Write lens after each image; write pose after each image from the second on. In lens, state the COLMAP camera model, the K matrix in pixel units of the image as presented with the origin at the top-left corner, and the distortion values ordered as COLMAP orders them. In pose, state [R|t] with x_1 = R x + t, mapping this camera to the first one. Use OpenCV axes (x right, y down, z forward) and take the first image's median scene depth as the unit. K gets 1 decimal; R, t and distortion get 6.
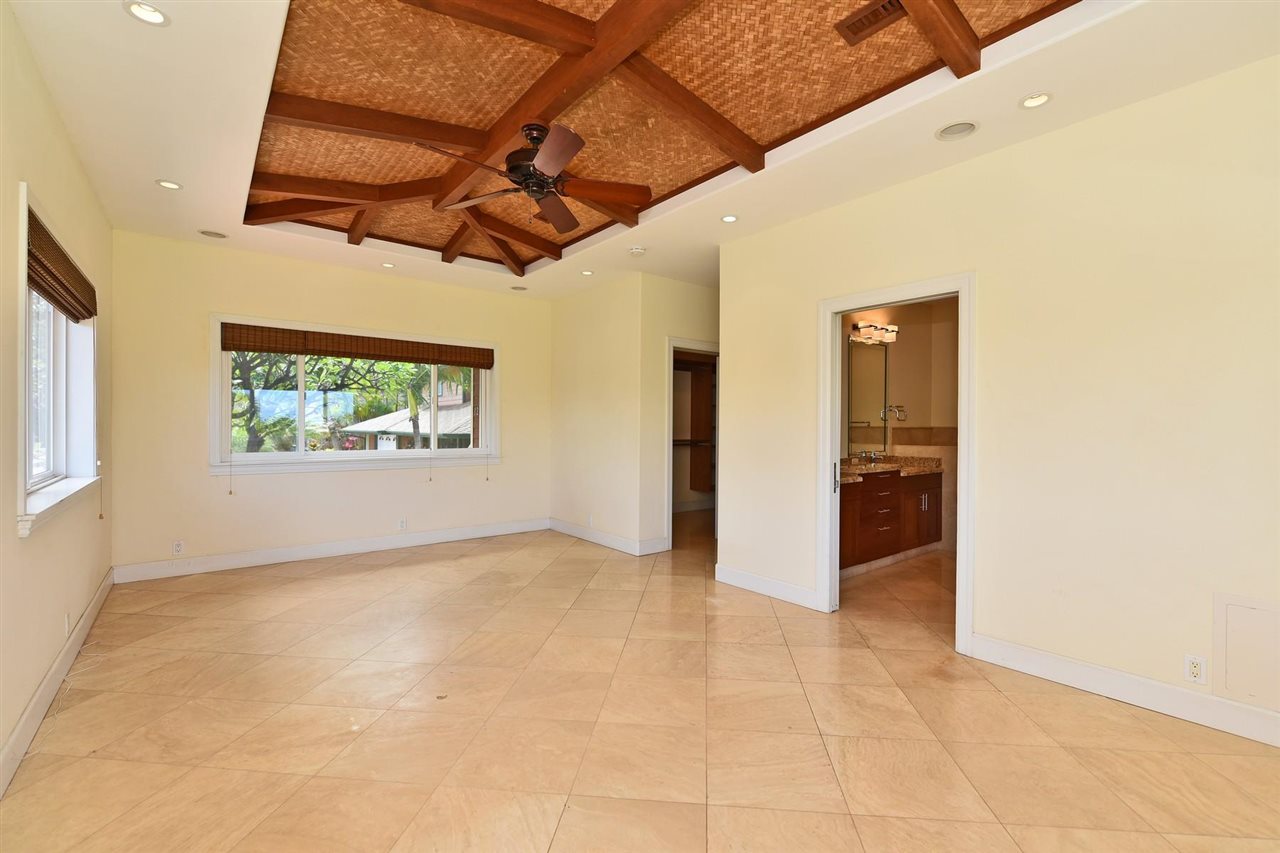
lens RADIAL K [[548.6, 0, 640.0], [0, 548.6, 426.5], [0, 0, 1]] dist [-0.000584, -0.000072]
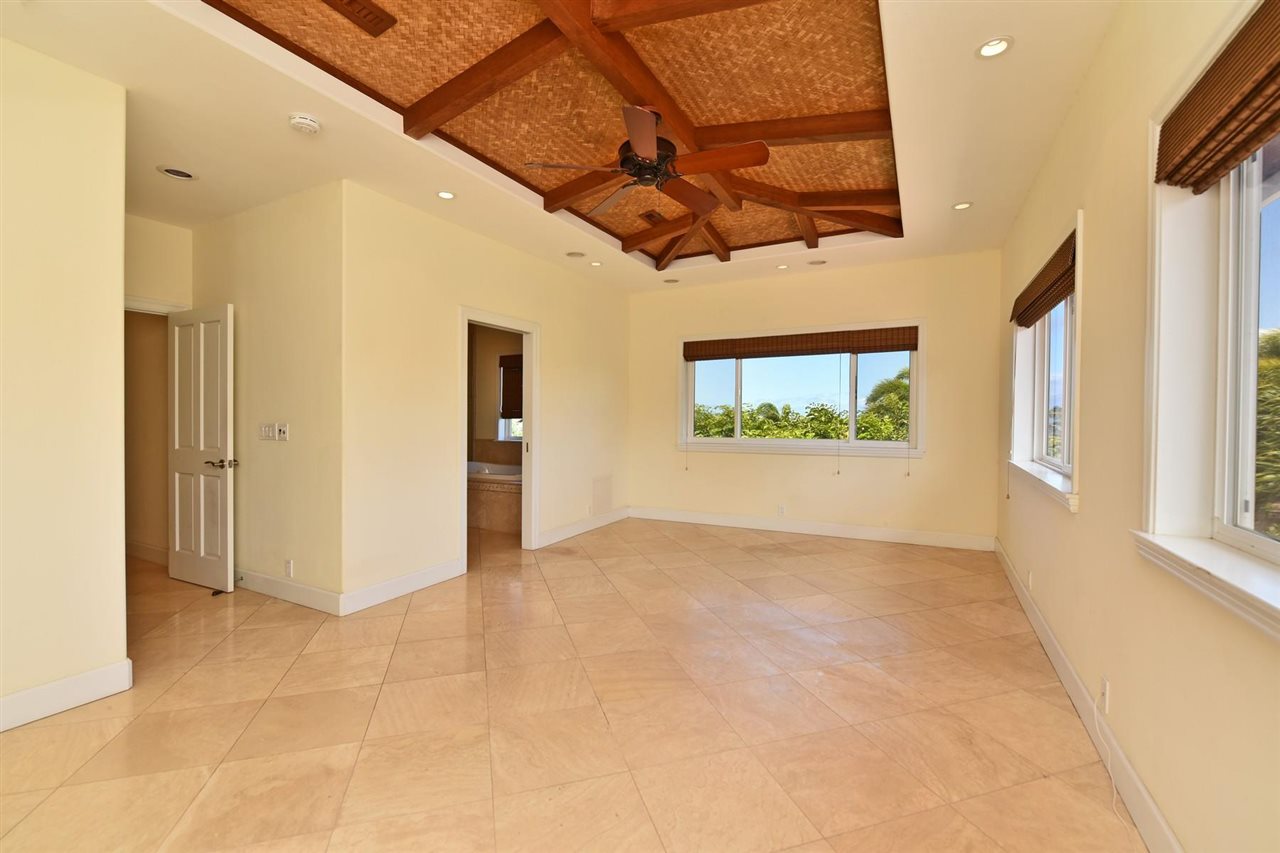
lens RADIAL K [[570.1, 0, 640.0], [0, 570.1, 426.5], [0, 0, 1]] dist [0.012461, -0.000231]
pose [[-0.420036, -0.021486, 0.907253, -1.297249], [-0.004920, 0.999759, 0.021398, -0.001731], [-0.907494, 0.004524, -0.420040, 1.659831]]
